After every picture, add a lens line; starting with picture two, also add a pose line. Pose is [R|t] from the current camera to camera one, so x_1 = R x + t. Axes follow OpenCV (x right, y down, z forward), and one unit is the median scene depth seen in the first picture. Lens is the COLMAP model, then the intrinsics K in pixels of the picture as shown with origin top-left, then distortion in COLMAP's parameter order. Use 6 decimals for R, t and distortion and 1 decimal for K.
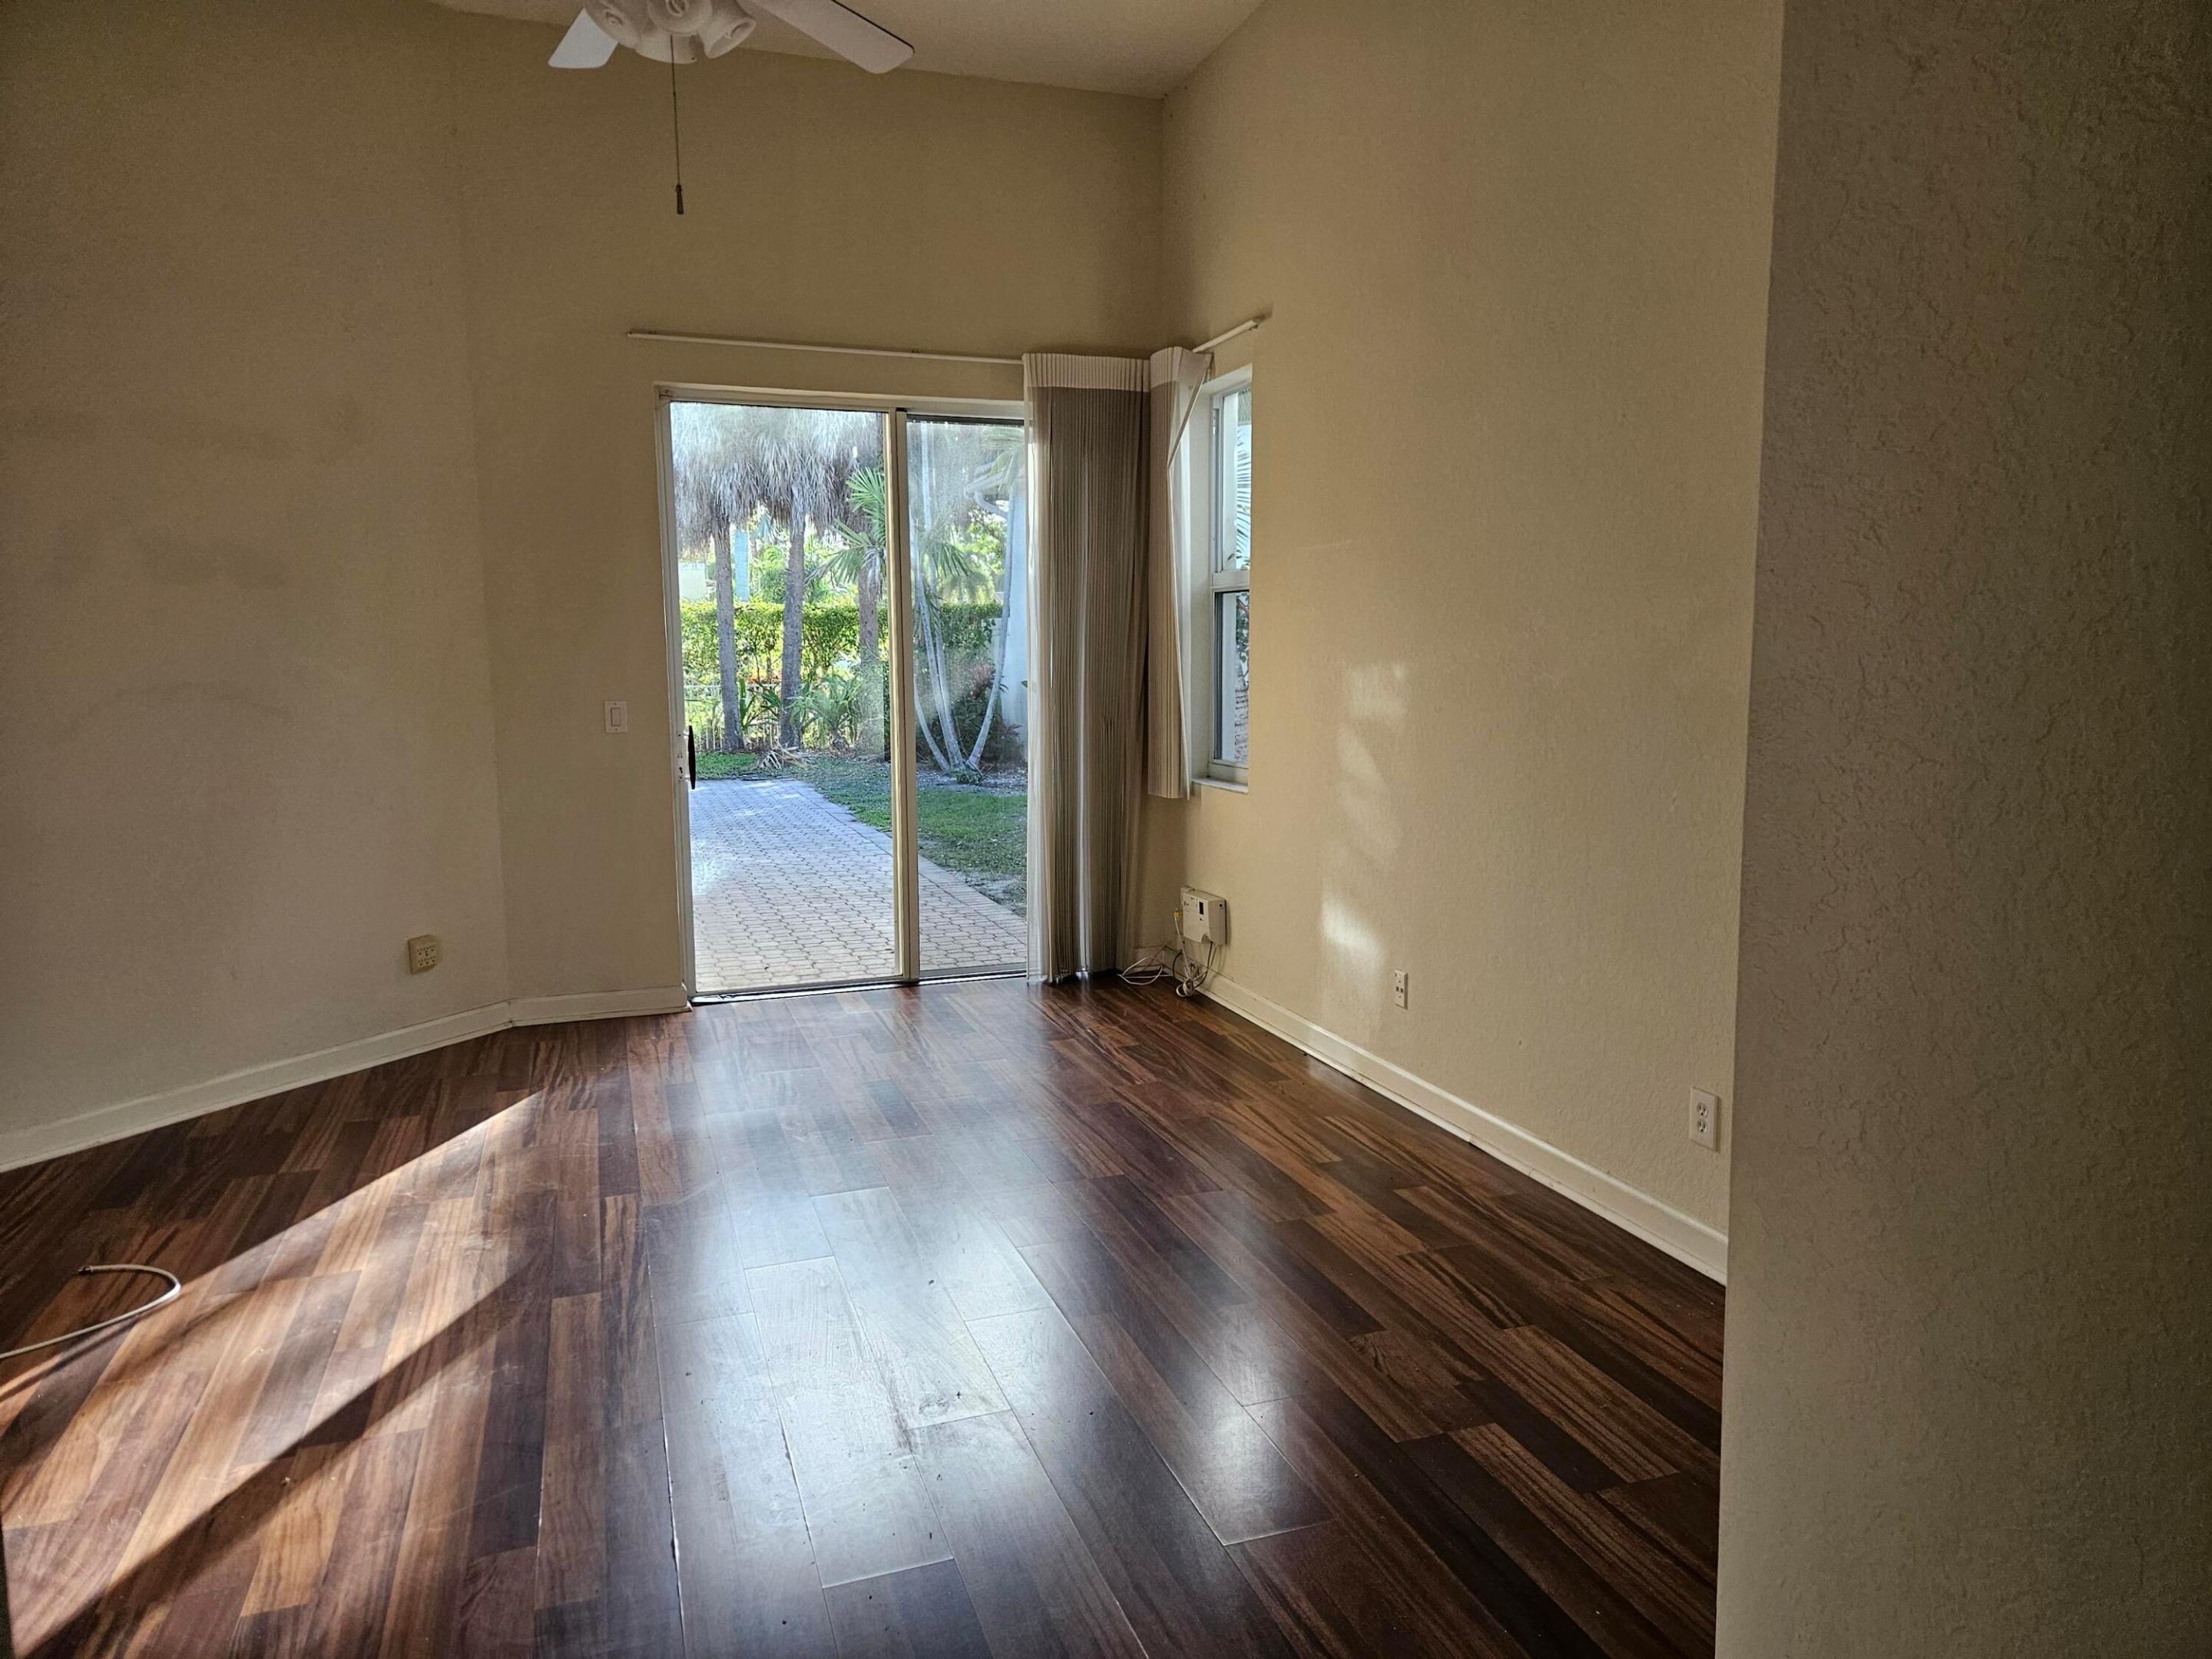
lens RADIAL K [[1478.4, 0, 1084.1], [0, 1478.4, 828.8], [0, 0, 1]] dist [0.080427, -0.052108]
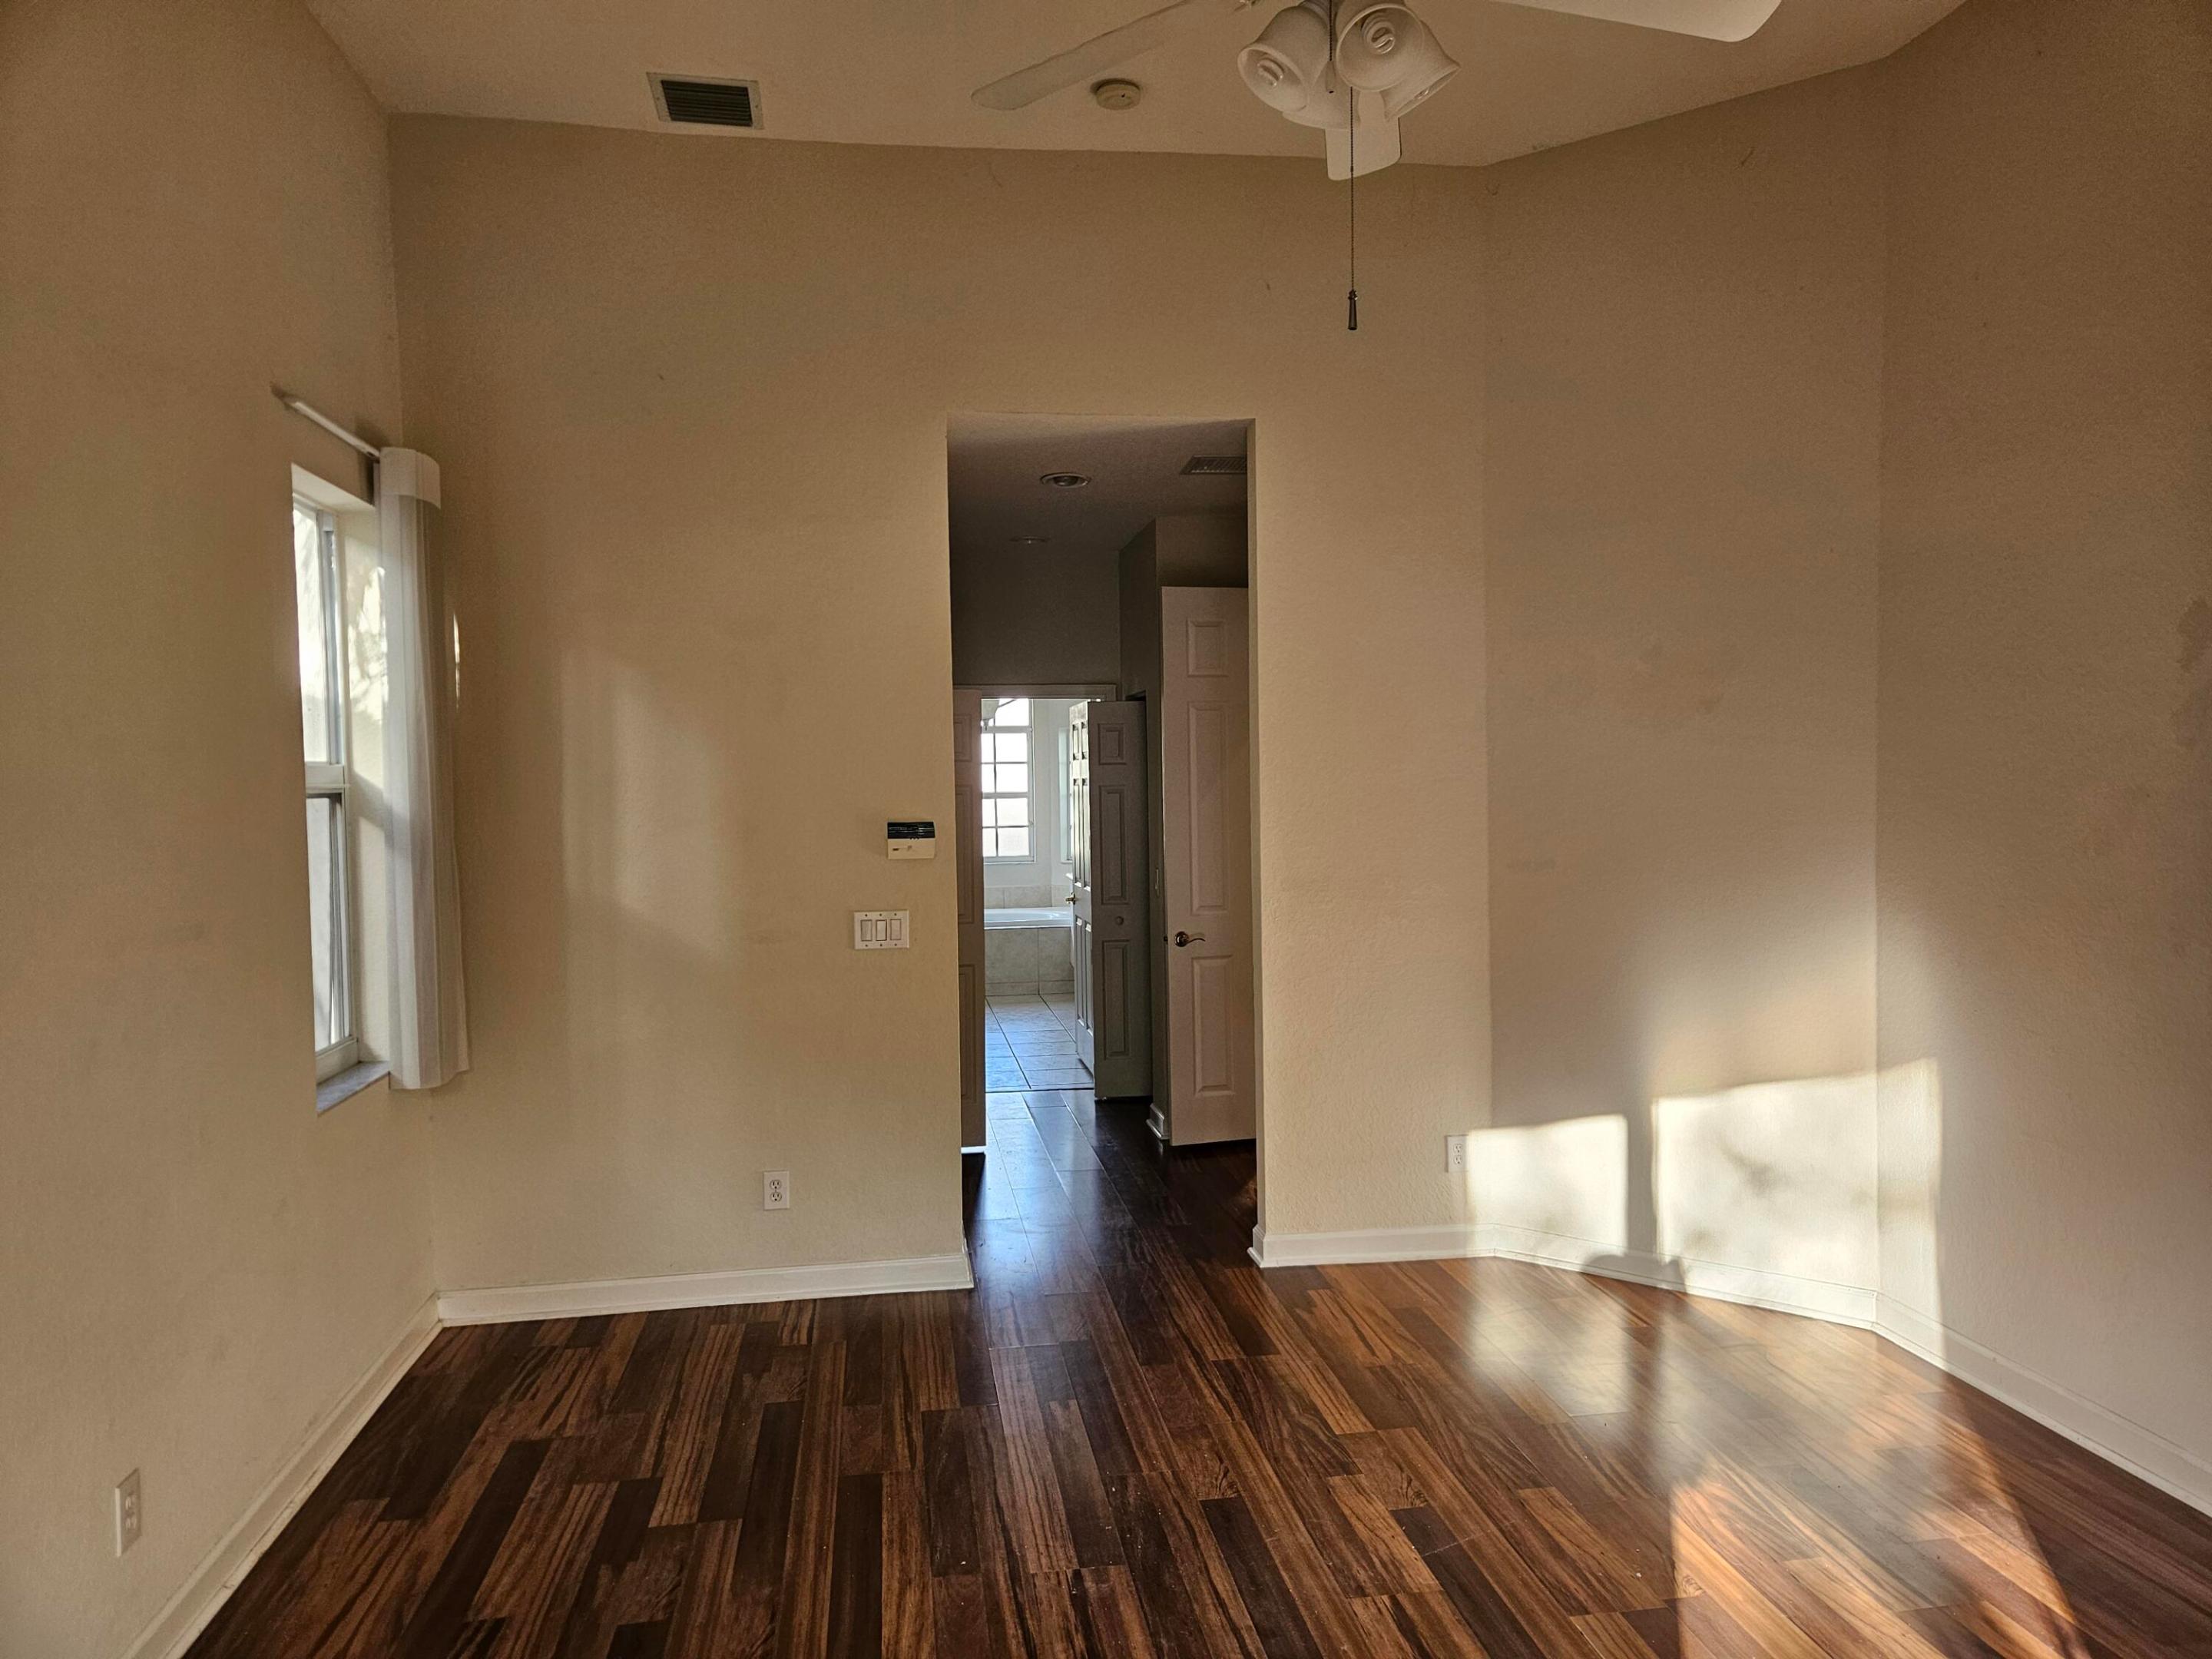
lens RADIAL K [[1478.4, 0, 1084.1], [0, 1478.4, 828.8], [0, 0, 1]] dist [0.080427, -0.052108]
pose [[-0.981151, 0.017719, 0.192428, -0.309641], [0.048671, 0.986344, 0.157340, -0.329373], [-0.187013, 0.163740, -0.968615, 1.966696]]
